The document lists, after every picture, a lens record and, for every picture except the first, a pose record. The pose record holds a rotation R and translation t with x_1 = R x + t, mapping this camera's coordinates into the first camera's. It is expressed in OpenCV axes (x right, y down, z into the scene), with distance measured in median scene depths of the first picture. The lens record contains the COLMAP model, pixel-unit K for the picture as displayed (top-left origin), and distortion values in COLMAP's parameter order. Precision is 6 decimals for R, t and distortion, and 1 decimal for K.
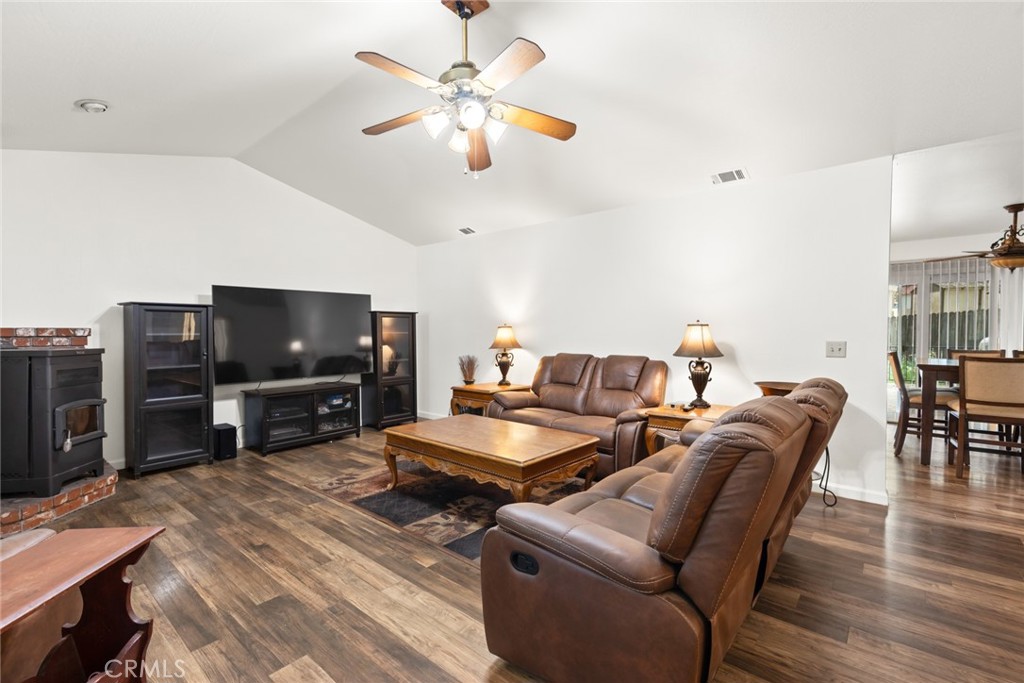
lens RADIAL K [[459.6, 0, 512.0], [0, 459.6, 341.5], [0, 0, 1]] dist [0.015838, -0.000272]
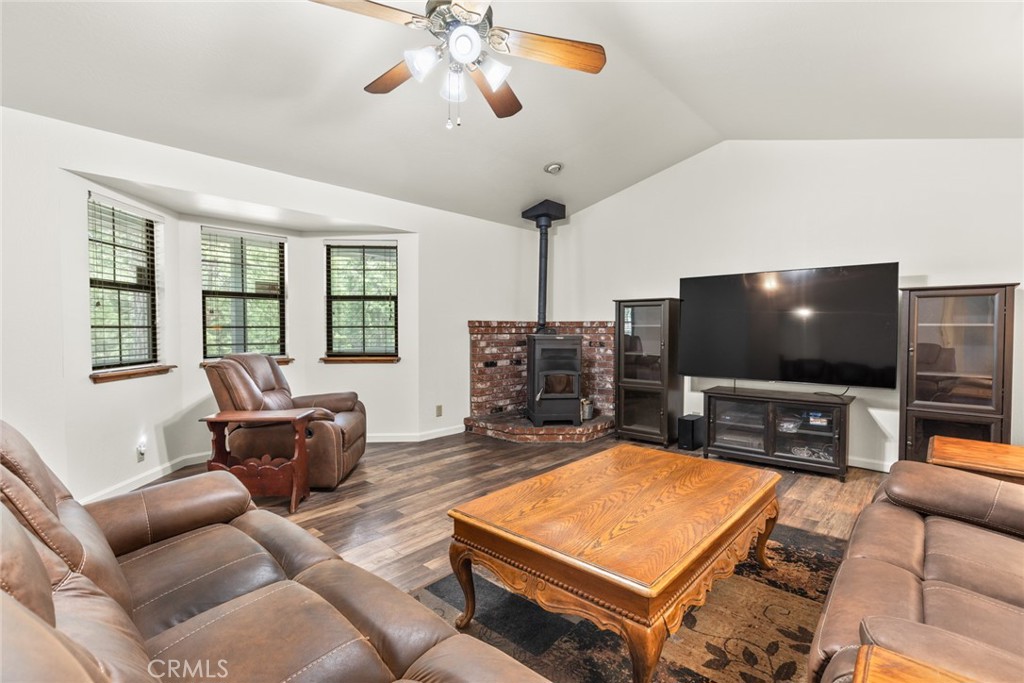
lens RADIAL K [[478.8, 0, 512.0], [0, 478.8, 341.5], [0, 0, 1]] dist [0.000778, -0.000318]
pose [[-0.020849, 0.034999, -0.999170, 0.565136], [-0.020542, 0.999161, 0.035427, -0.014391], [0.999572, 0.021263, -0.020112, 0.841509]]
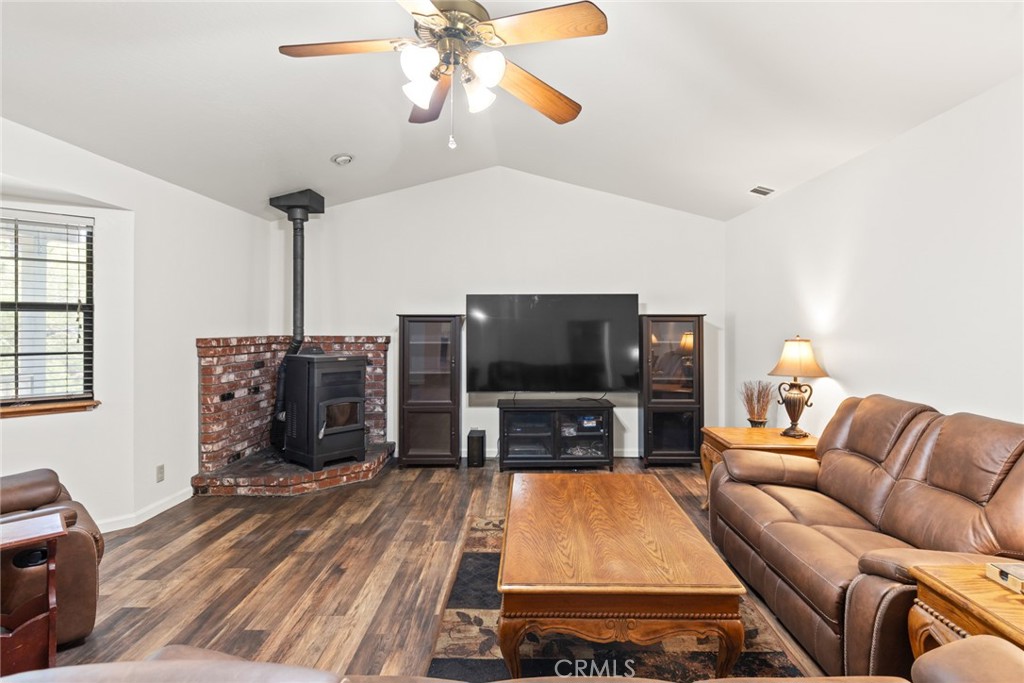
lens RADIAL K [[540.4, 0, 525.9], [0, 540.4, 323.8], [0, 0, 1]] dist [0.001936, 0.000422]
pose [[0.651327, 0.005073, -0.758780, 0.454619], [-0.018765, 0.999780, -0.009423, -0.062385], [0.758565, 0.020376, 0.651278, 0.414722]]
